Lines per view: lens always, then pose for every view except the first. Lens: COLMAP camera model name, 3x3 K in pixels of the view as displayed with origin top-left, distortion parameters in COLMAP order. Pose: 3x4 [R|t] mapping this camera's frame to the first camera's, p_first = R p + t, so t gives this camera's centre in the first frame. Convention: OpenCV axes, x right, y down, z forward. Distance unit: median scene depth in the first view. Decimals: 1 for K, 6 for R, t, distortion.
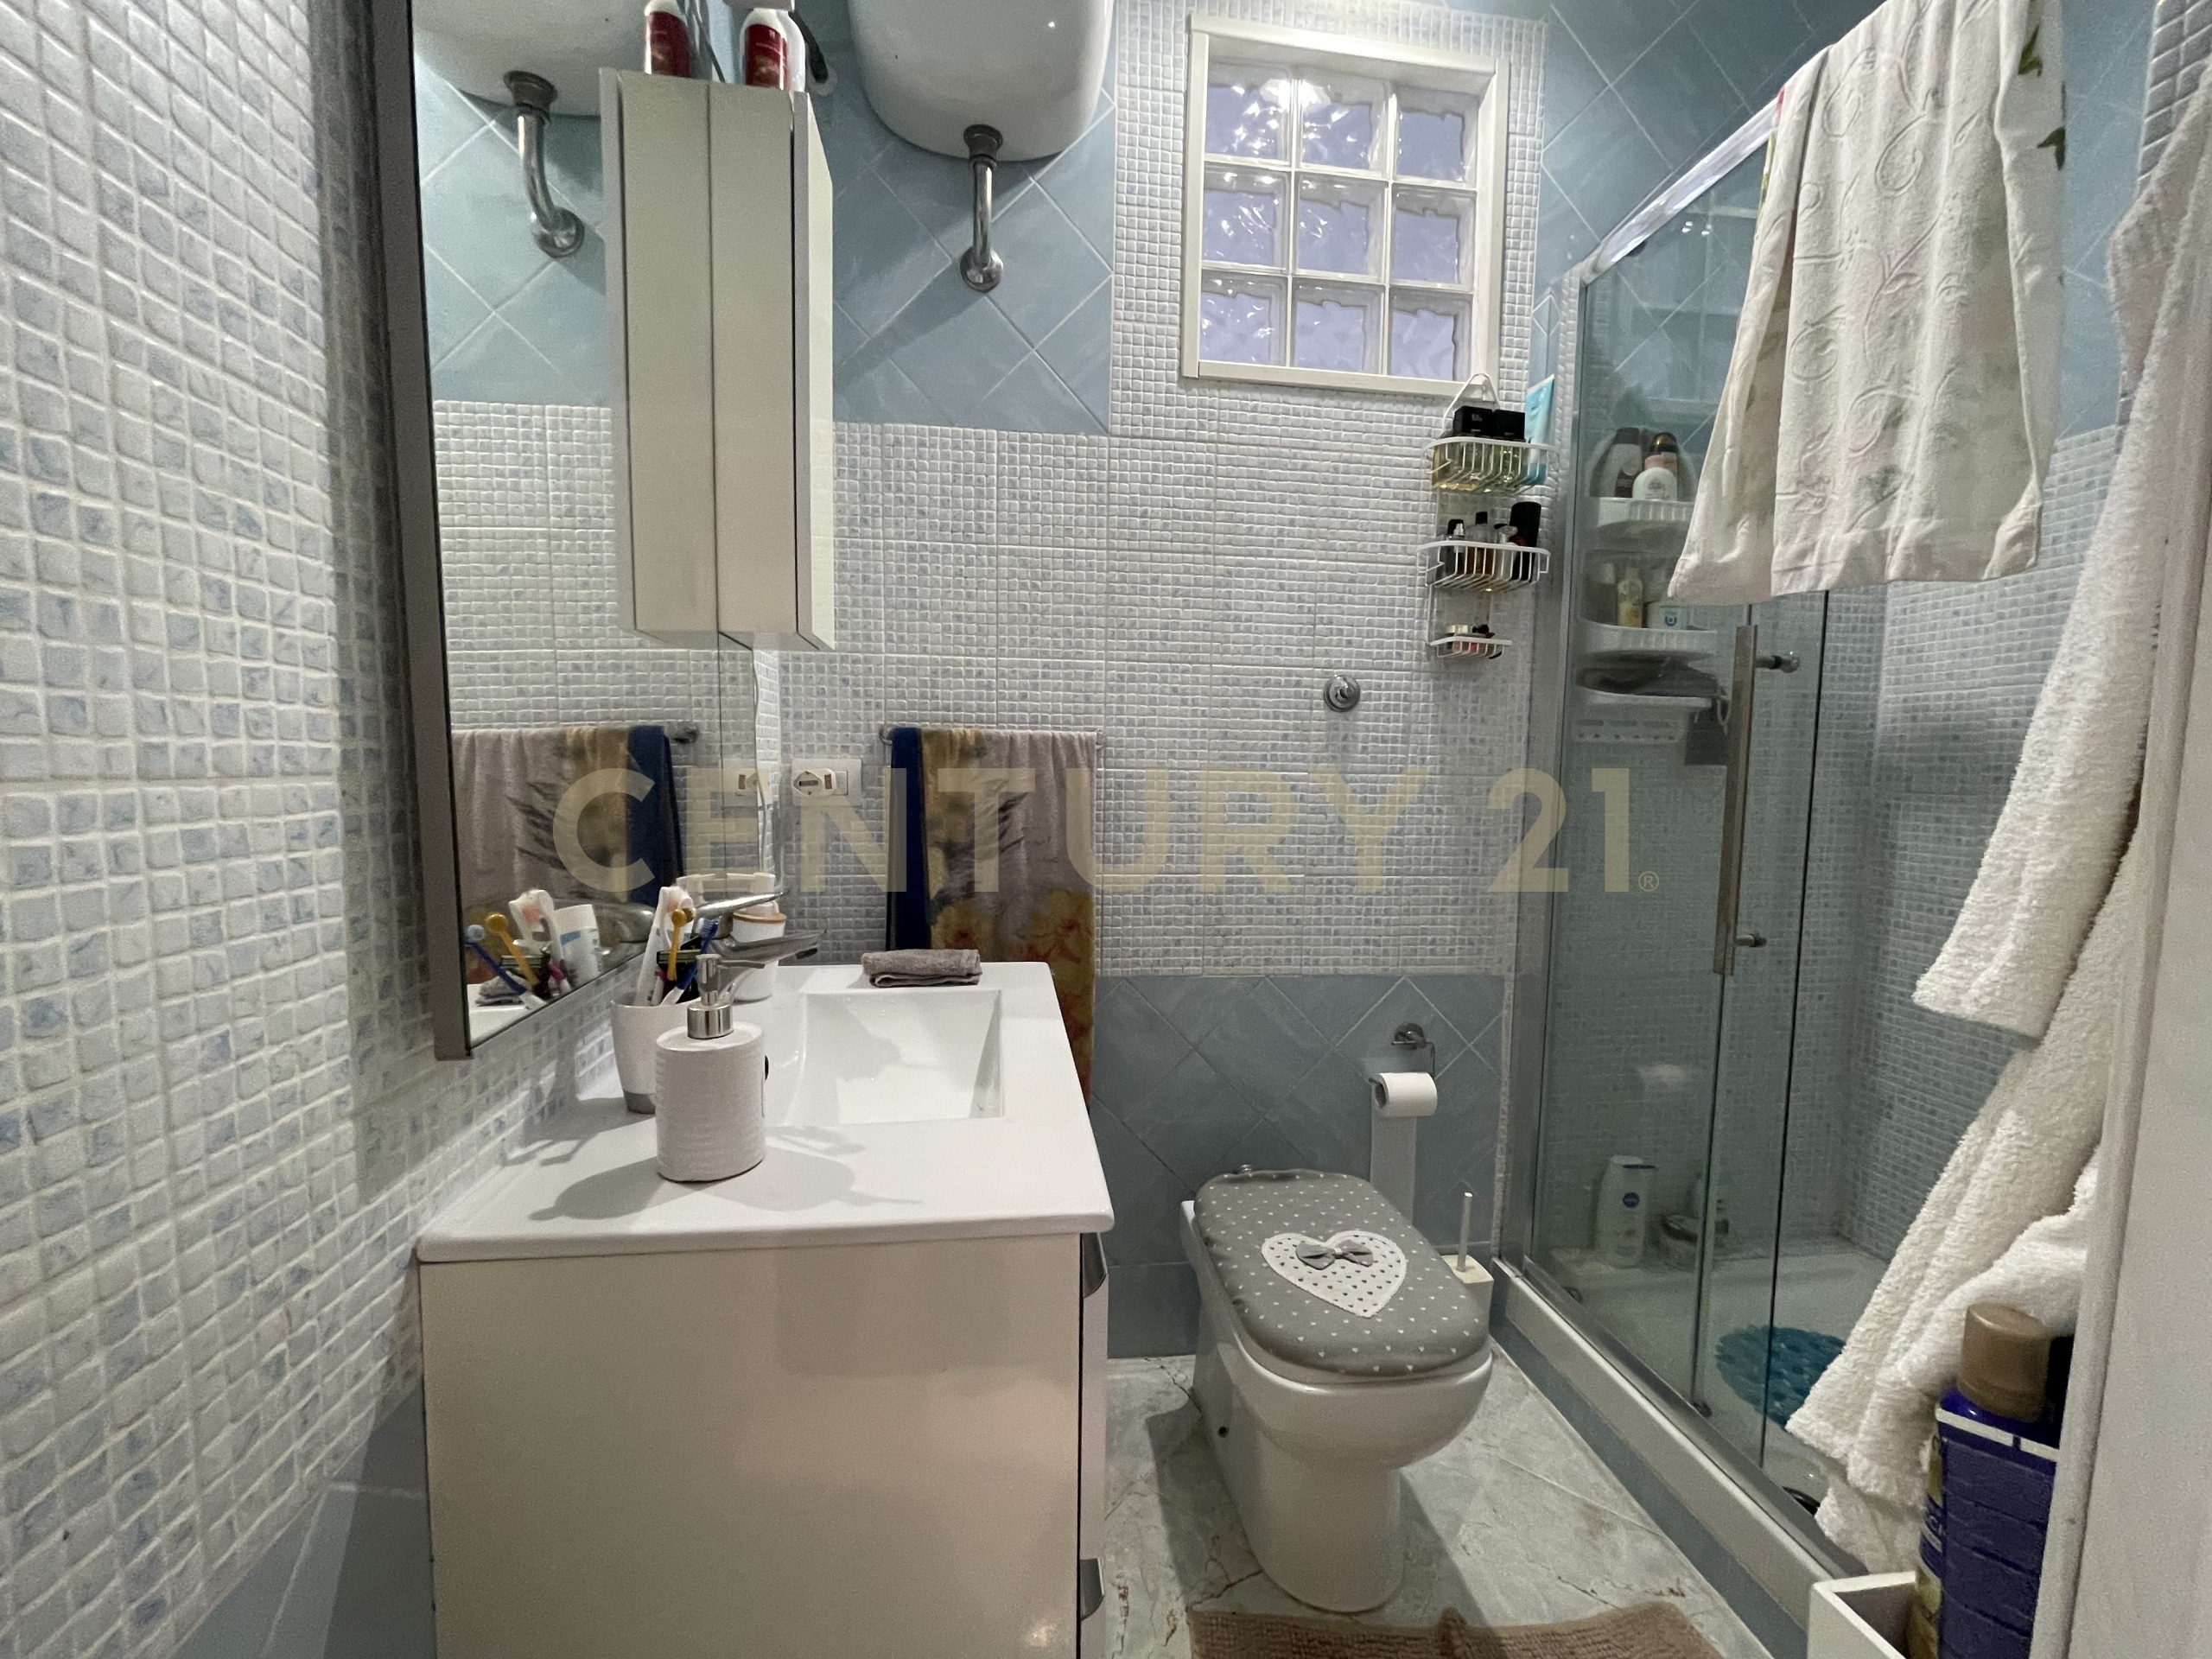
lens RADIAL K [[889.0, 0, 1103.4], [0, 889.0, 833.1], [0, 0, 1]] dist [-0.002533, 0.000291]
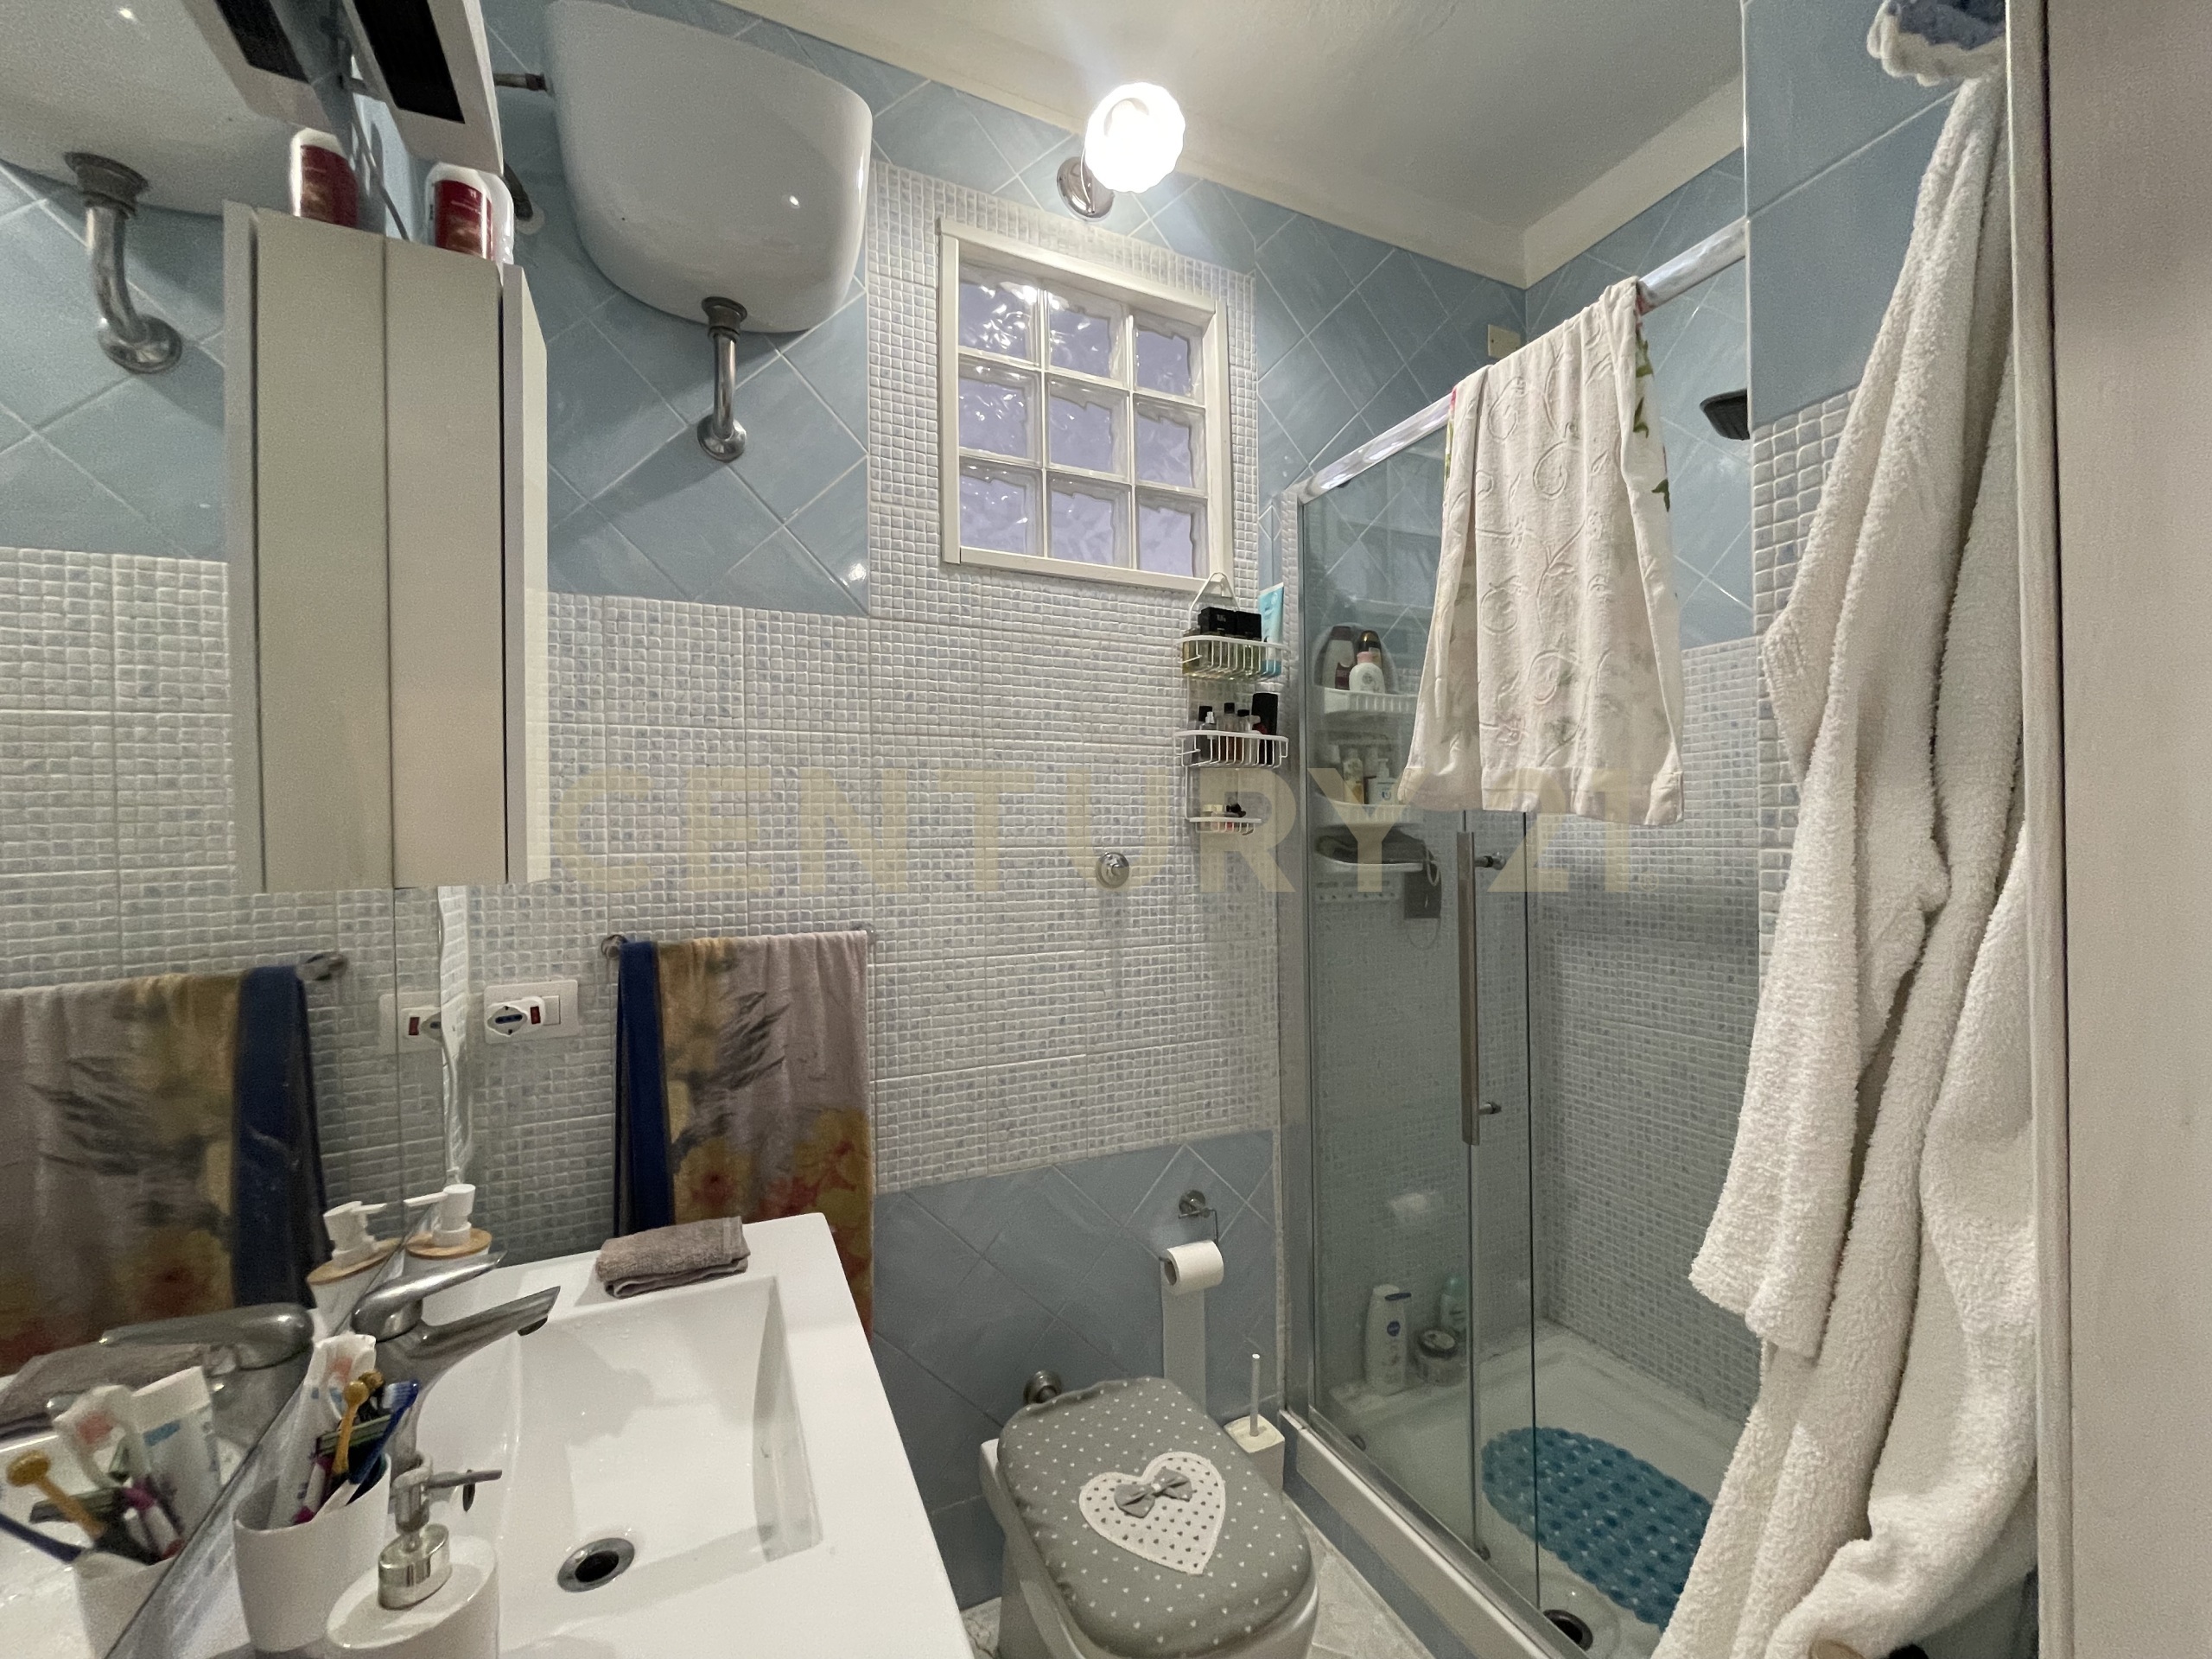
lens RADIAL K [[889.0, 0, 1105.3], [0, 889.0, 837.9], [0, 0, 1]] dist [-0.002533, 0.000291]
pose [[0.953939, -0.028137, 0.298678, -0.044921], [0.053127, 0.995701, -0.075881, -0.129367], [-0.295259, 0.088254, 0.951333, 0.039800]]
